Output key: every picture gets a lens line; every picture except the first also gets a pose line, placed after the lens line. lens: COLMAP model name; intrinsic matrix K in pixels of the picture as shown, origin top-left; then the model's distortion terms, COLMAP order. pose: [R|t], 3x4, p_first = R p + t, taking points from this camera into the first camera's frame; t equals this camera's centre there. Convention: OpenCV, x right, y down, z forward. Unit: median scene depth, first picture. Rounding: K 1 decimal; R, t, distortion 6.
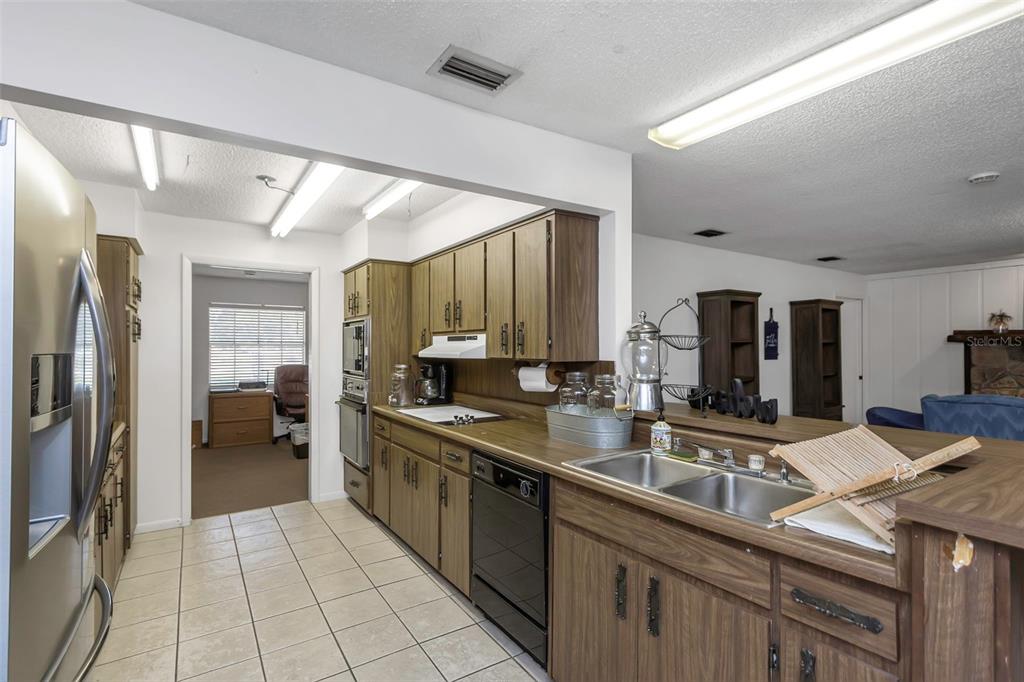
lens RADIAL K [[499.8, 0, 512.0], [0, 499.8, 341.0], [0, 0, 1]] dist [0.000953, 0.000194]
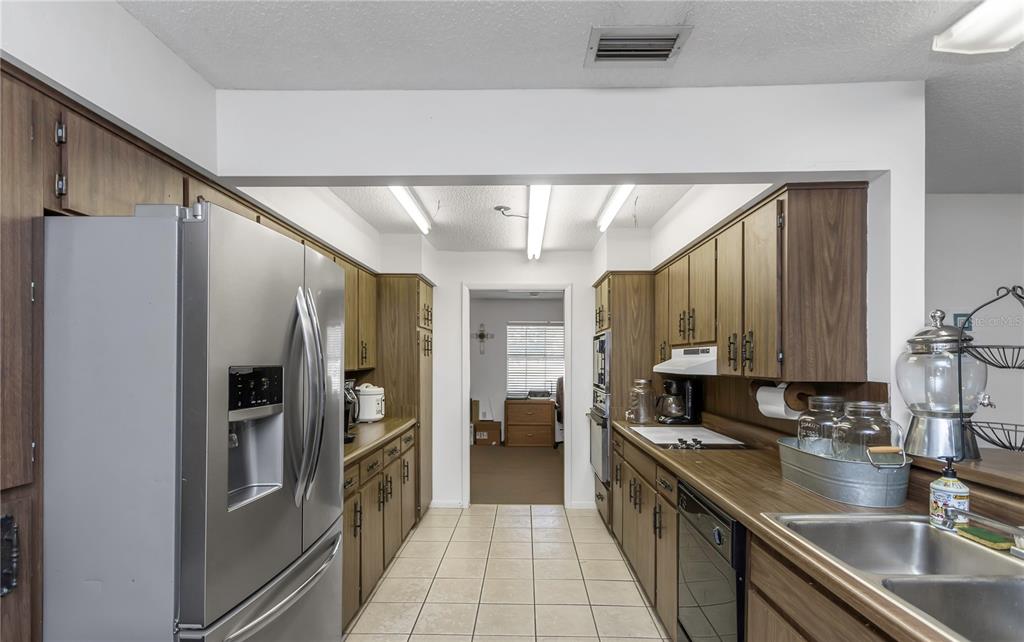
lens RADIAL K [[500.0, 0, 511.1], [0, 500.0, 355.9], [0, 0, 1]] dist [-0.001781, -0.000006]
pose [[0.811771, -0.000261, -0.583976, 0.162993], [0.002751, 0.999991, 0.003377, -0.001622], [0.583970, -0.004348, 0.811764, 0.103263]]
